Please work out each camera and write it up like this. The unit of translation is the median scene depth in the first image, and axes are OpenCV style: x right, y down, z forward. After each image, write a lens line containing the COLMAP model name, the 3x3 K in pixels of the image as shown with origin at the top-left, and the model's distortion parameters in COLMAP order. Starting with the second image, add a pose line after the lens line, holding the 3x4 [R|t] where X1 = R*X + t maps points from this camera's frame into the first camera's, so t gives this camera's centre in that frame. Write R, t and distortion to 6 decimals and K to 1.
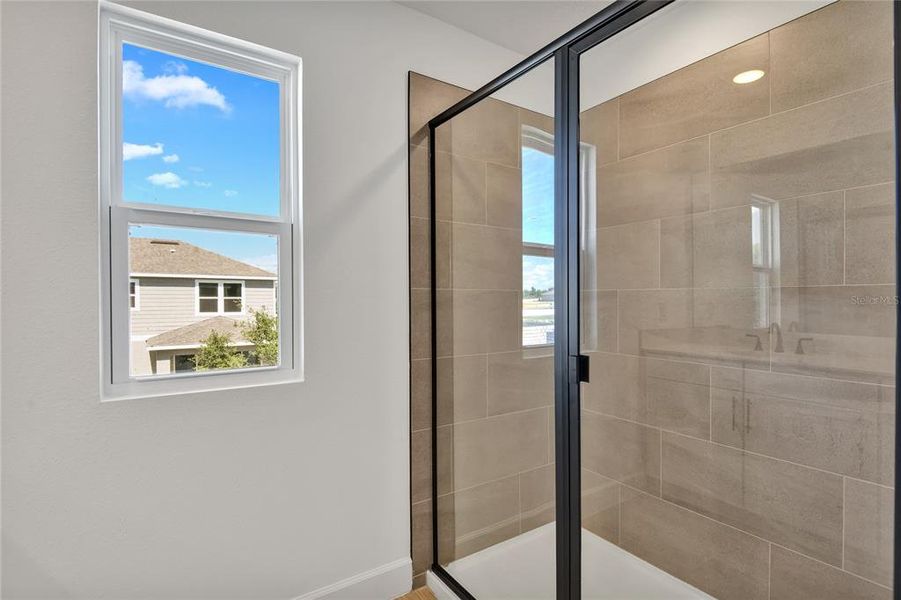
lens RADIAL K [[447.0, 0, 450.8], [0, 447.0, 294.9], [0, 0, 1]] dist [0.003303, 0.000247]
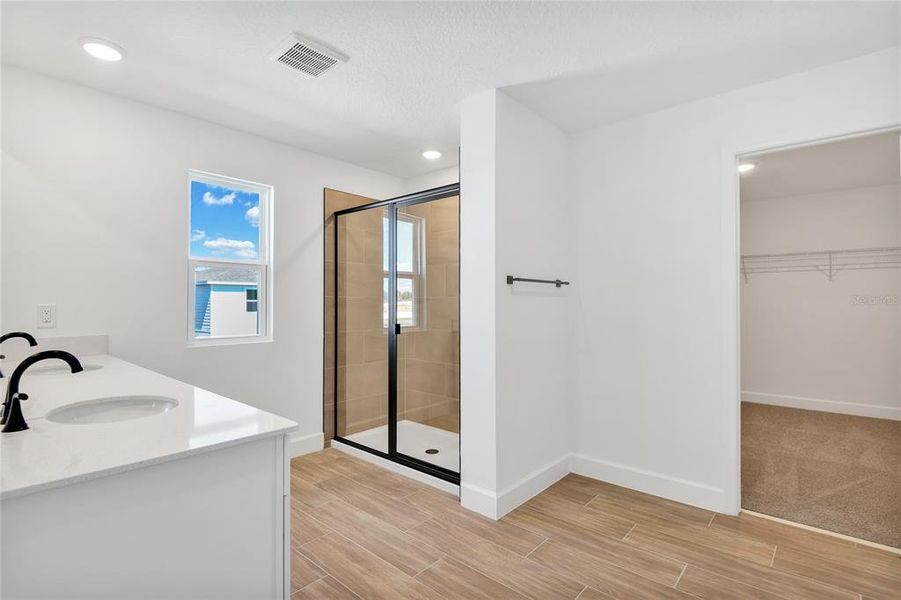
lens RADIAL K [[447.0, 0, 450.8], [0, 447.0, 294.9], [0, 0, 1]] dist [0.003303, 0.000247]
pose [[0.969315, 0.008238, 0.245685, -0.032805], [-0.007148, 0.999960, -0.005328, -0.014740], [-0.245719, 0.003409, 0.969335, -1.040897]]
